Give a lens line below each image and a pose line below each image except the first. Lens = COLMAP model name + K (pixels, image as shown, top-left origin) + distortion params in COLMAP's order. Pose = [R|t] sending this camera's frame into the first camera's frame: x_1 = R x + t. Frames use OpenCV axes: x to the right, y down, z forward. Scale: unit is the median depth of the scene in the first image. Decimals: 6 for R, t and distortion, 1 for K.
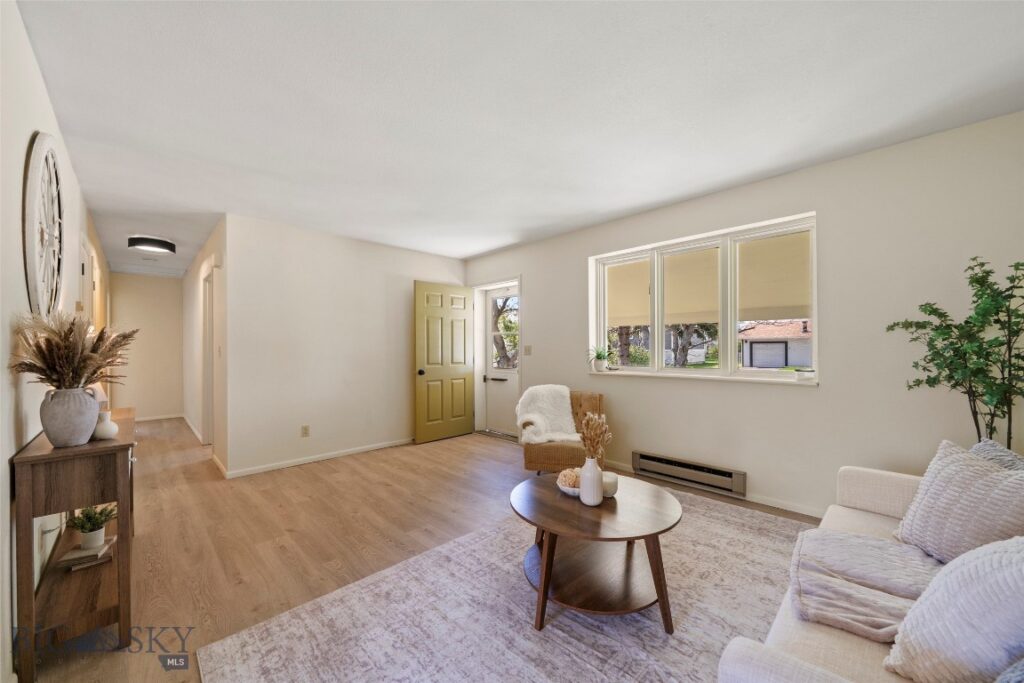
lens RADIAL K [[391.3, 0, 501.7], [0, 391.3, 349.5], [0, 0, 1]] dist [-0.002188, -0.000050]
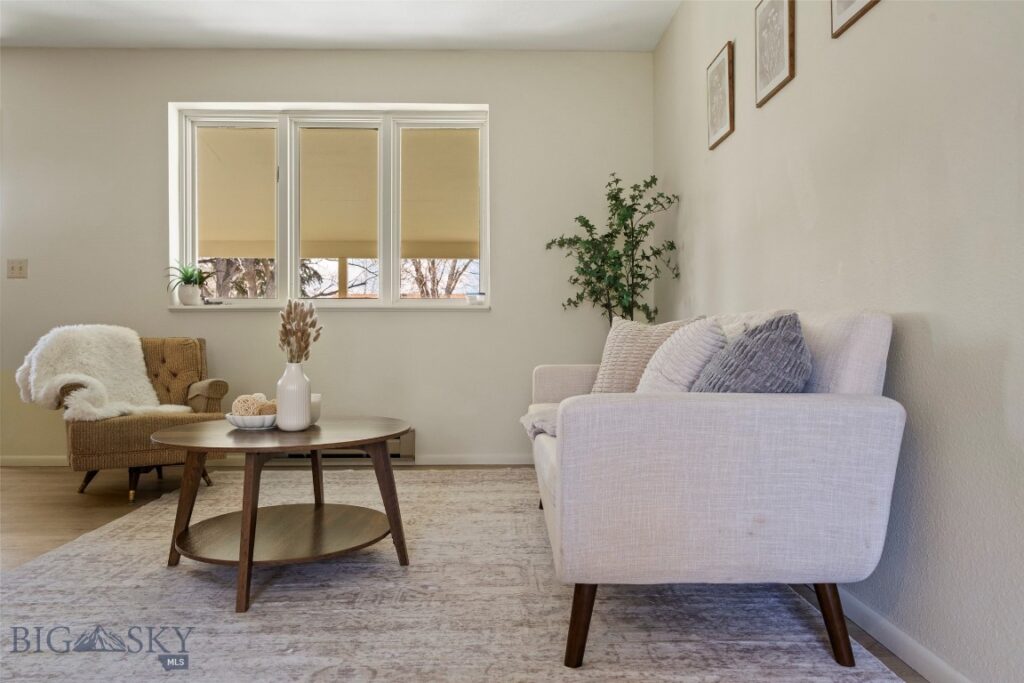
lens RADIAL K [[707.6, 0, 519.9], [0, 707.6, 341.3], [0, 0, 1]] dist [-0.008348, 0.008898]
pose [[0.667576, 0.003398, 0.744534, -0.339745], [-0.000420, 0.999991, -0.004186, 0.192849], [-0.744541, 0.002482, 0.667572, -0.094113]]
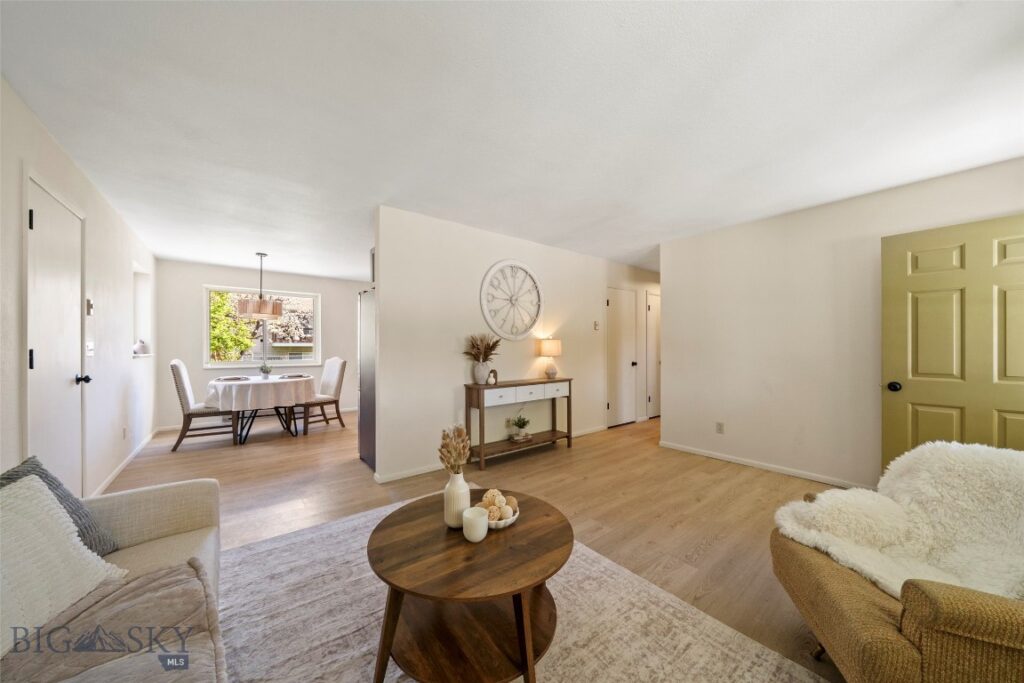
lens RADIAL K [[348.9, 0, 508.6], [0, 348.9, 347.3], [0, 0, 1]] dist [0.000280, 0.000128]
pose [[-0.096099, 0.008239, -0.995338, 0.799438], [-0.001079, 0.999964, 0.008381, -0.013327], [0.995371, 0.001879, -0.096086, 0.947575]]
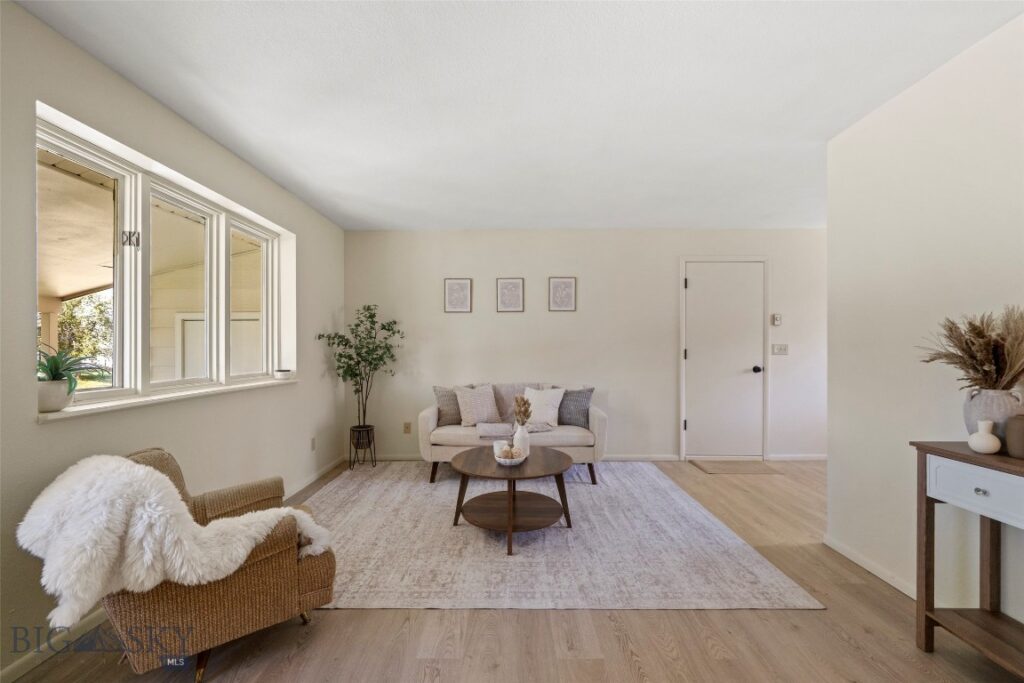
lens RADIAL K [[416.2, 0, 517.2], [0, 416.2, 351.5], [0, 0, 1]] dist [-0.004084, 0.001032]
pose [[-0.736069, 0.002539, 0.676901, -0.635021], [0.007333, 0.999964, 0.004223, -0.002597], [-0.676867, 0.008072, -0.736062, 1.699827]]
